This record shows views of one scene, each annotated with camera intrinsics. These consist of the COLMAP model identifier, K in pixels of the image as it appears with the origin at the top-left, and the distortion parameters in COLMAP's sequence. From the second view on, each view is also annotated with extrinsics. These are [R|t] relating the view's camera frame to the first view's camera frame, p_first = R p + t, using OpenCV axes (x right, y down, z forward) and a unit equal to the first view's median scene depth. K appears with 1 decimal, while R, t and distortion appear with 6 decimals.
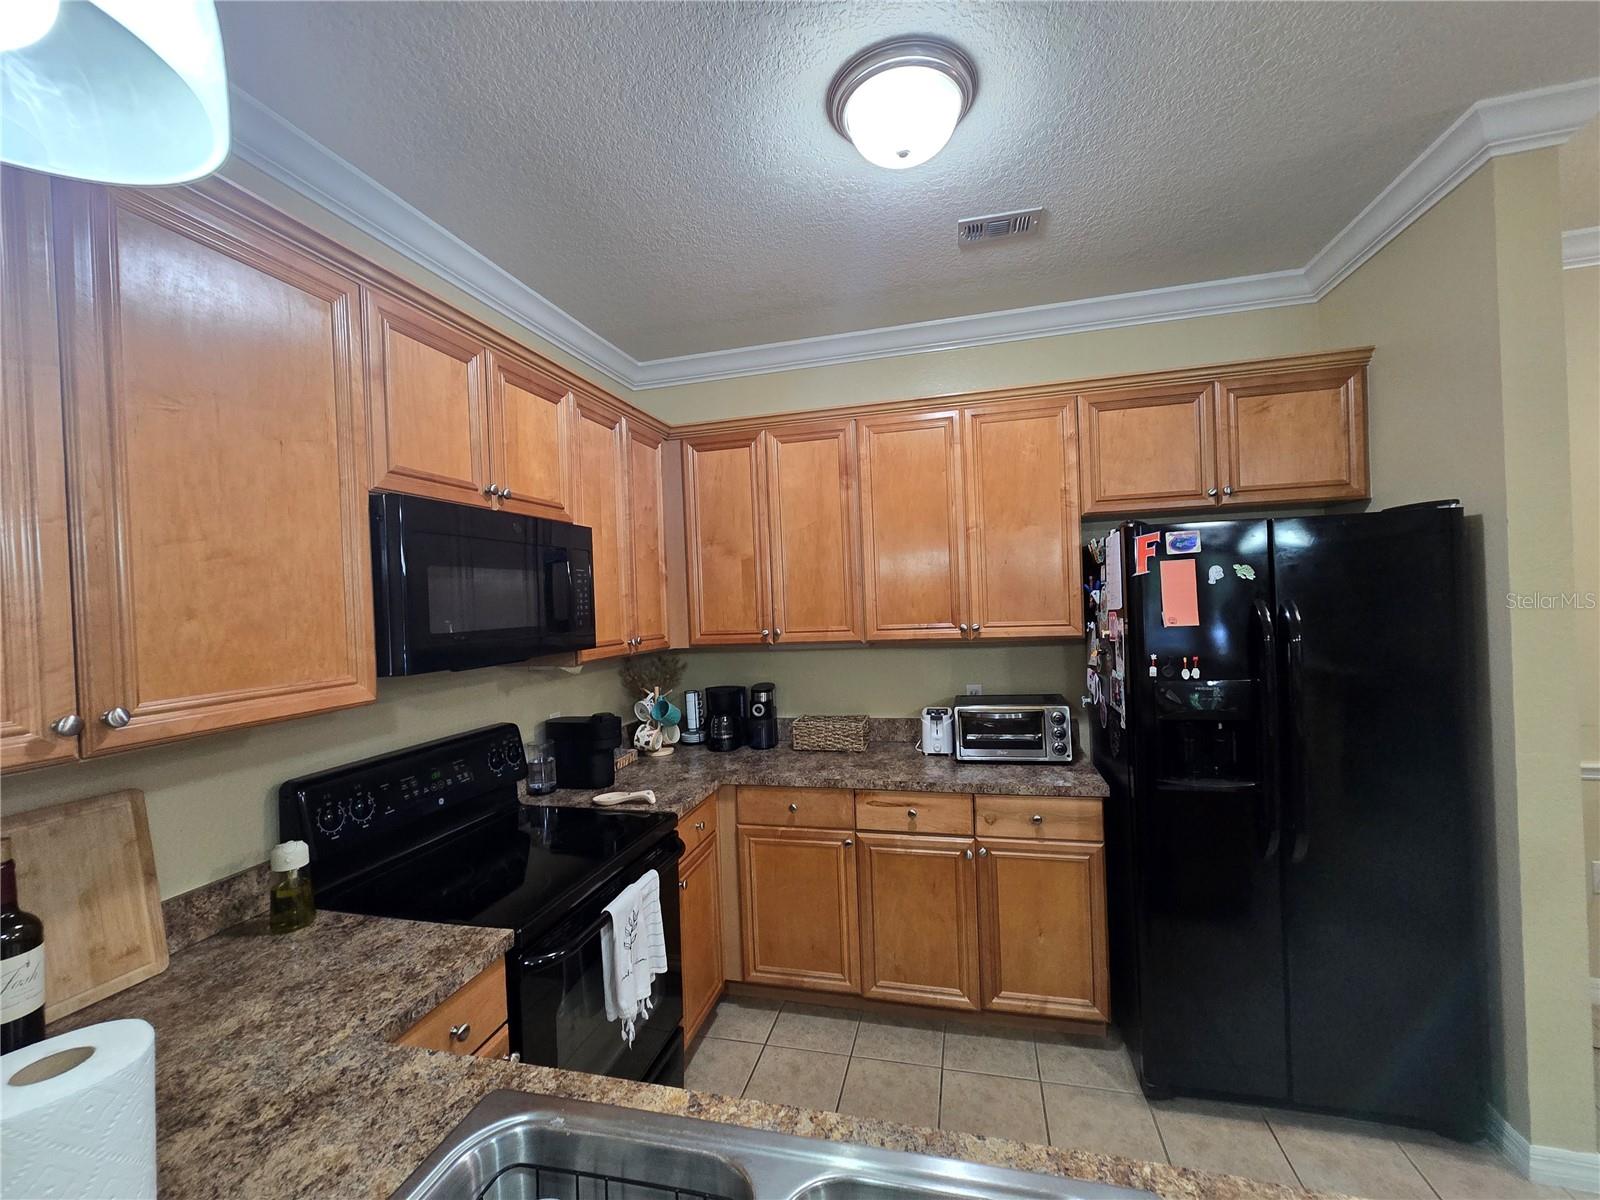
lens RADIAL K [[665.3, 0, 803.8], [0, 665.3, 603.7], [0, 0, 1]] dist [0.000068, 0.000026]
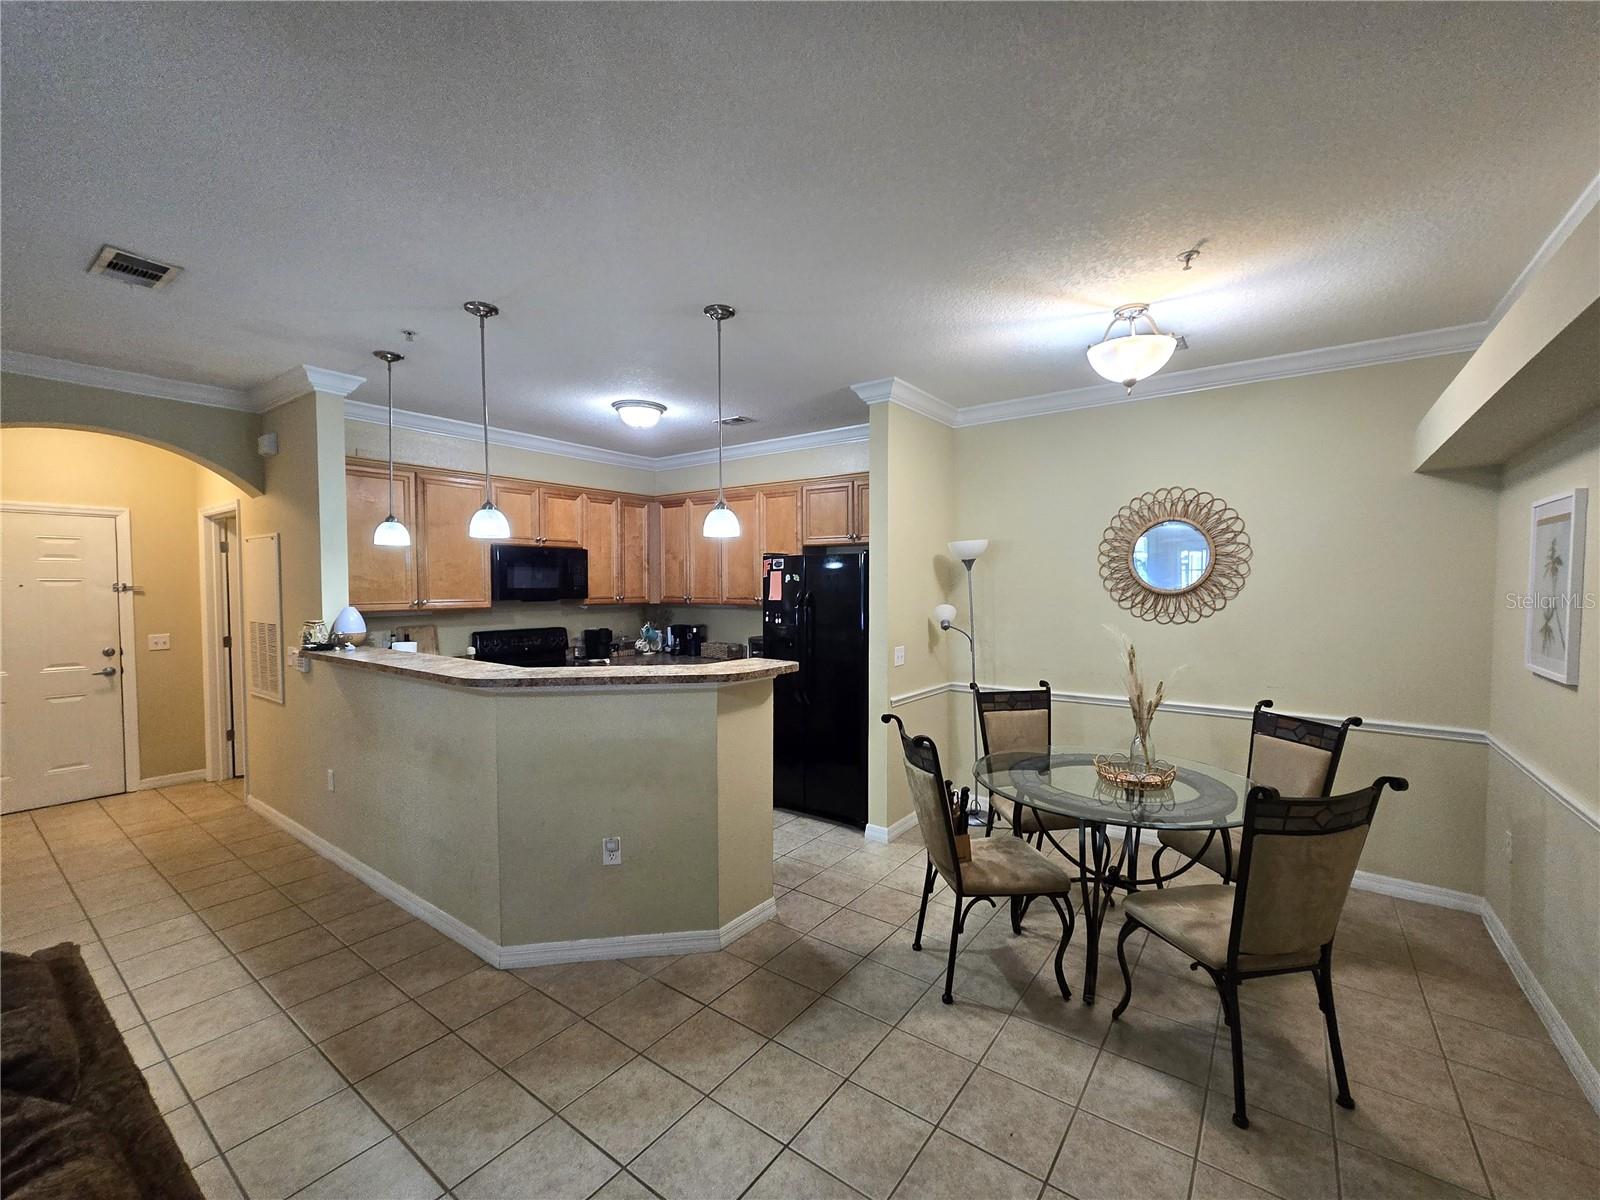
lens RADIAL K [[671.7, 0, 808.1], [0, 671.7, 607.4], [0, 0, 1]] dist [-0.000249, 0.000159]
pose [[0.924238, 0.054233, -0.377945, 1.385158], [-0.039966, 0.998165, 0.045496, -0.046127], [0.379719, -0.026944, 0.924709, -0.997678]]
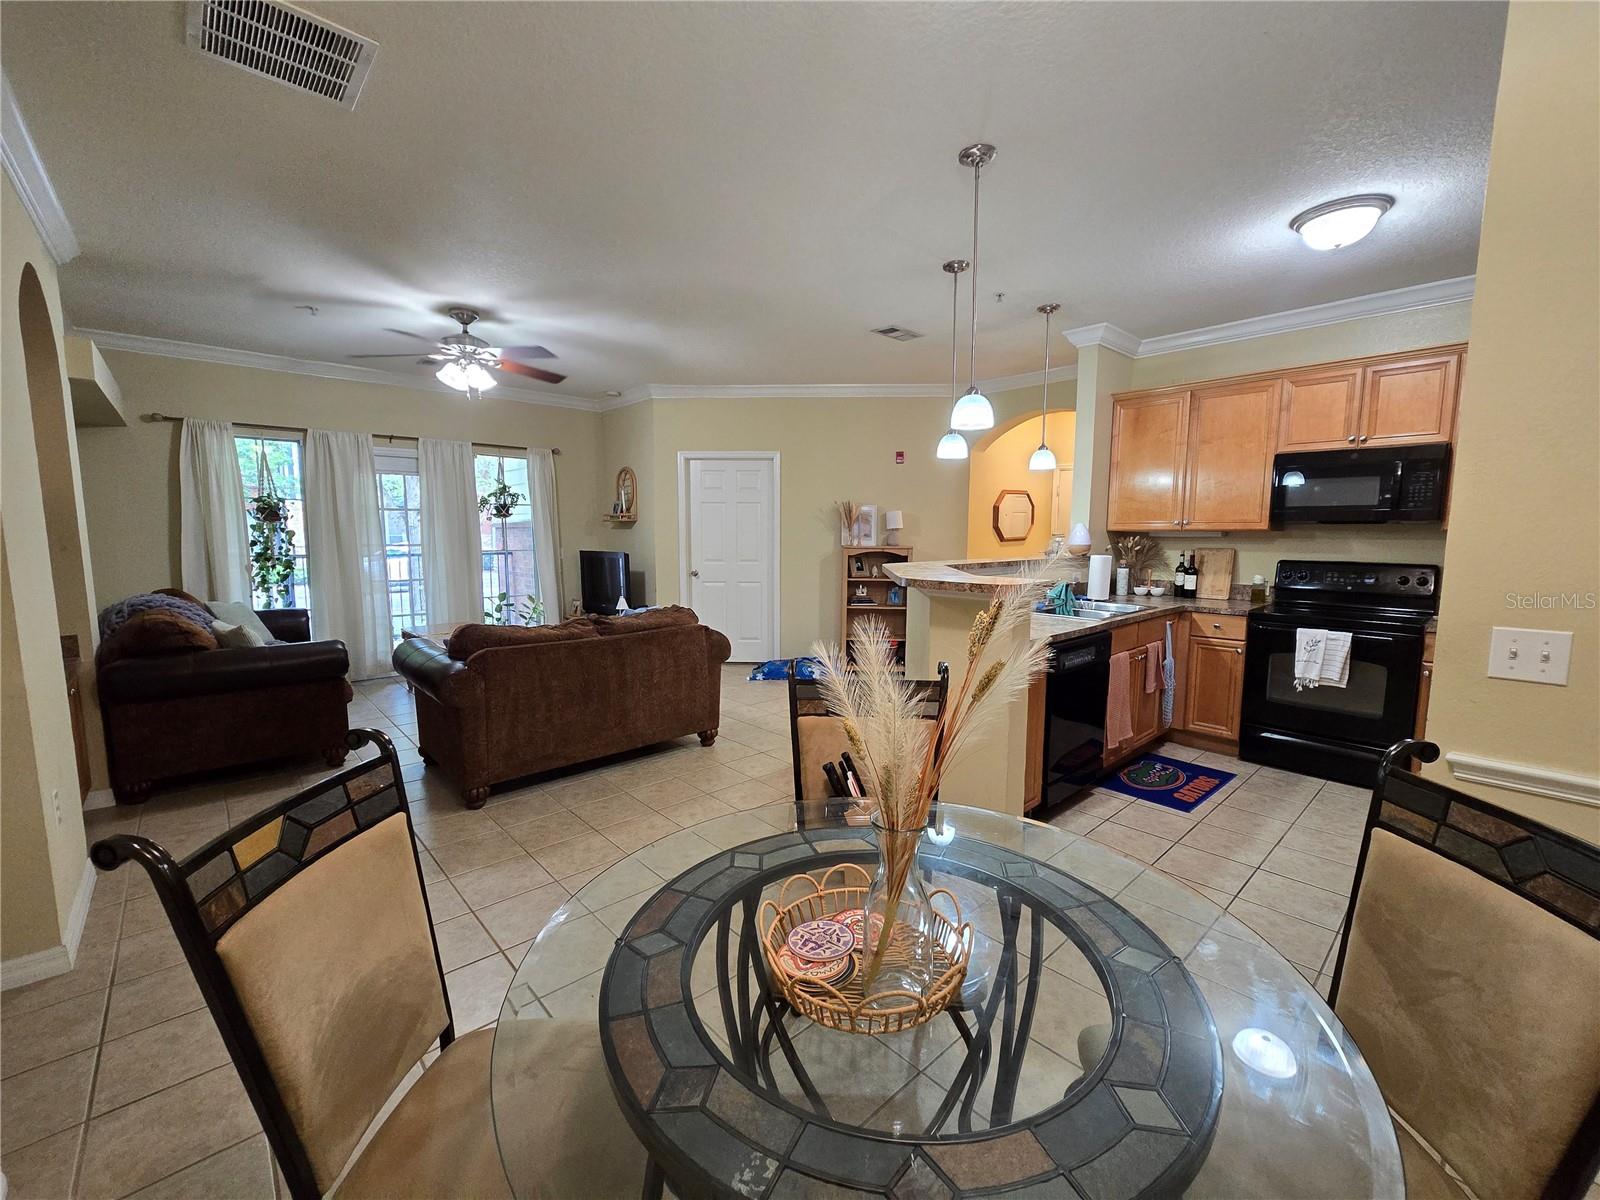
lens RADIAL K [[665.3, 0, 803.8], [0, 665.3, 603.7], [0, 0, 1]] dist [0.000068, 0.000026]
pose [[-0.551343, 0.132979, -0.823613, 1.863771], [0.012547, 0.988425, 0.151190, 0.002908], [0.834185, 0.073024, -0.546629, 0.611616]]
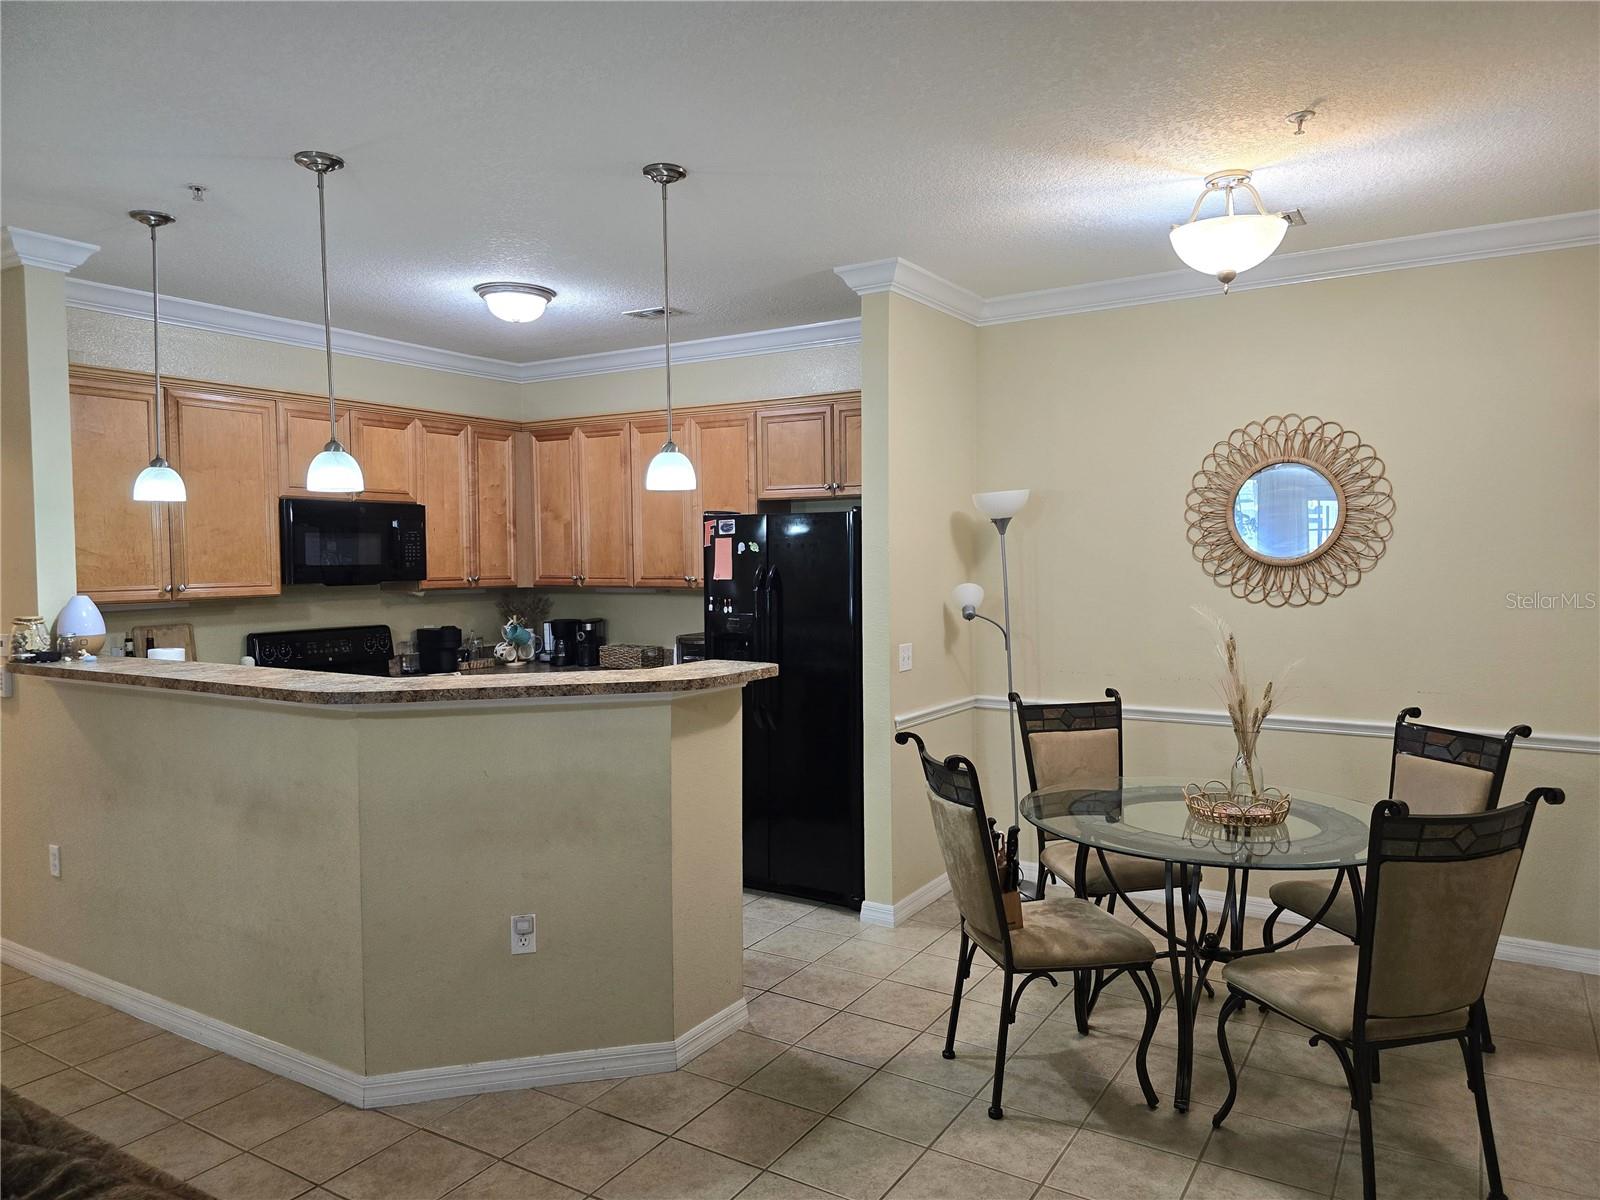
lens RADIAL K [[1087.9, 0, 804.0], [0, 1087.9, 597.0], [0, 0, 1]] dist [0.071092, -0.066661]
pose [[0.949997, 0.044897, -0.309015, 1.379390], [-0.032206, 0.998420, 0.046052, -0.044464], [0.310594, -0.033797, 0.949942, -1.242946]]
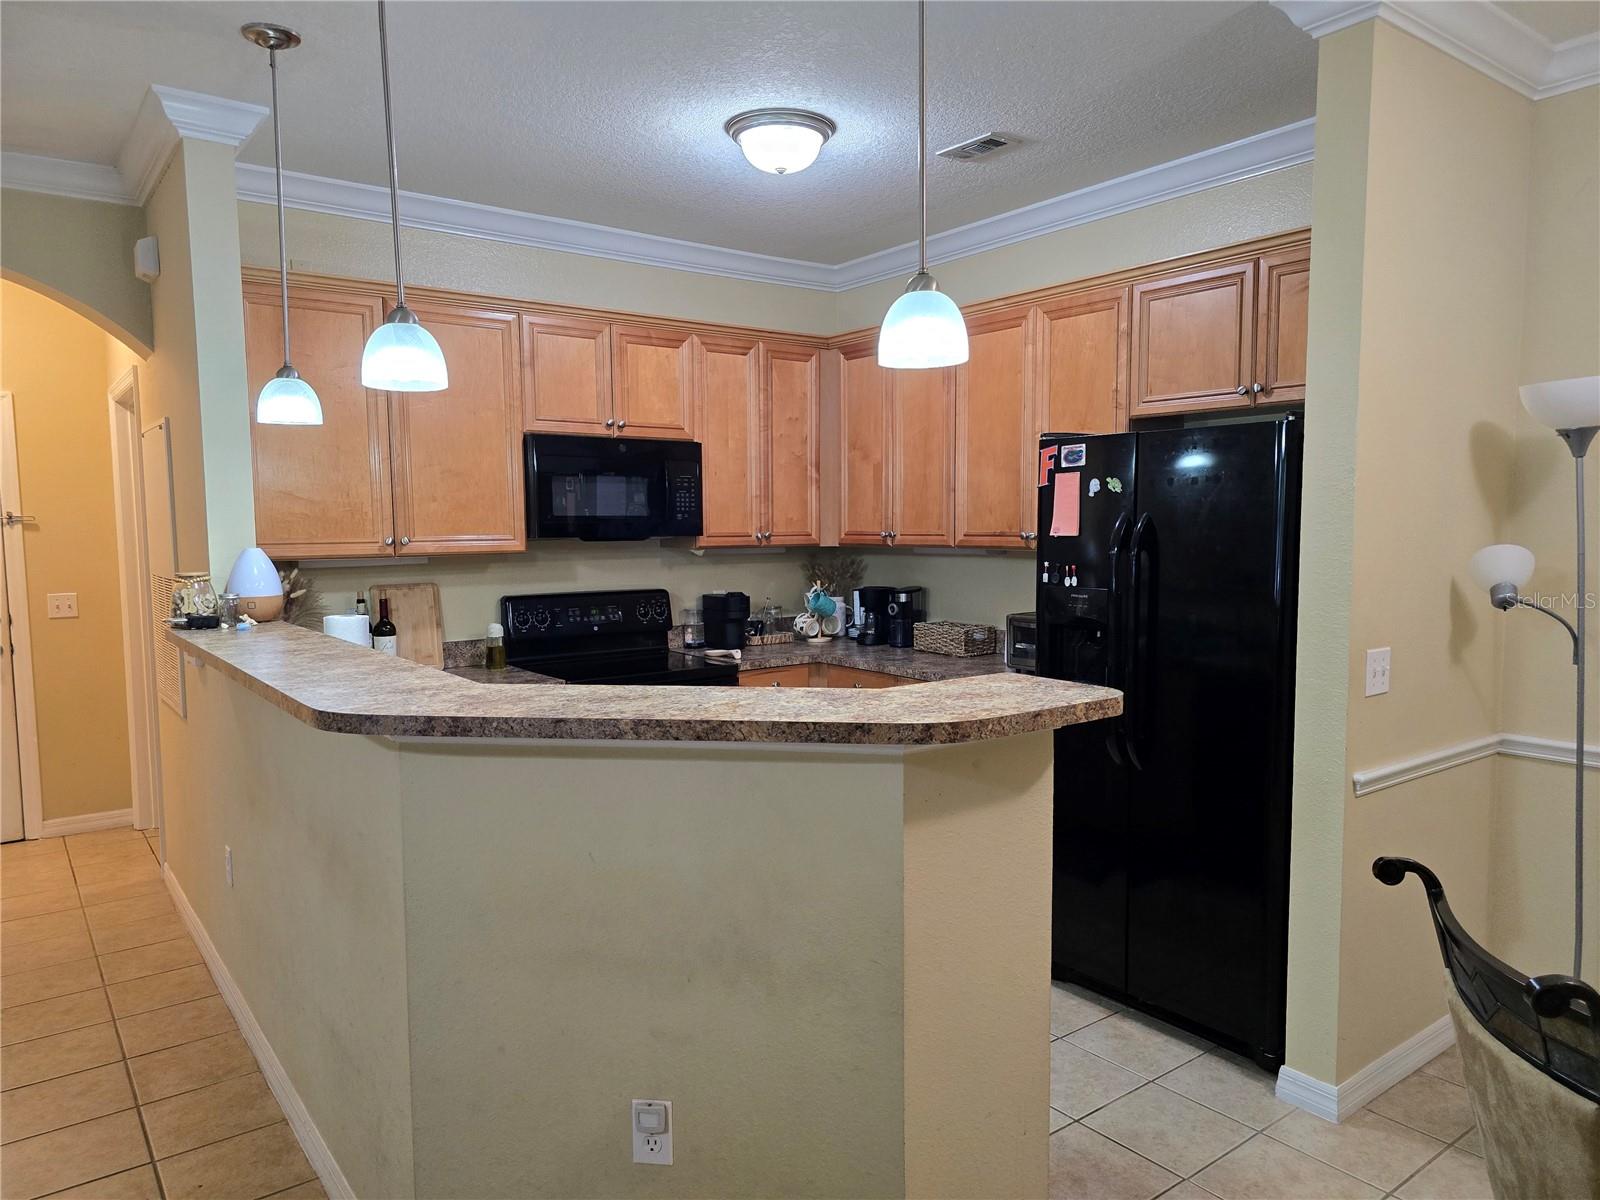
lens RADIAL K [[1081.3, 0, 801.6], [0, 1081.3, 615.9], [0, 0, 1]] dist [0.082152, -0.083155]
pose [[0.777939, 0.090577, -0.621777, 1.179817], [-0.027978, 0.993567, 0.109732, -0.015741], [0.627716, -0.067969, 0.775469, -0.544885]]
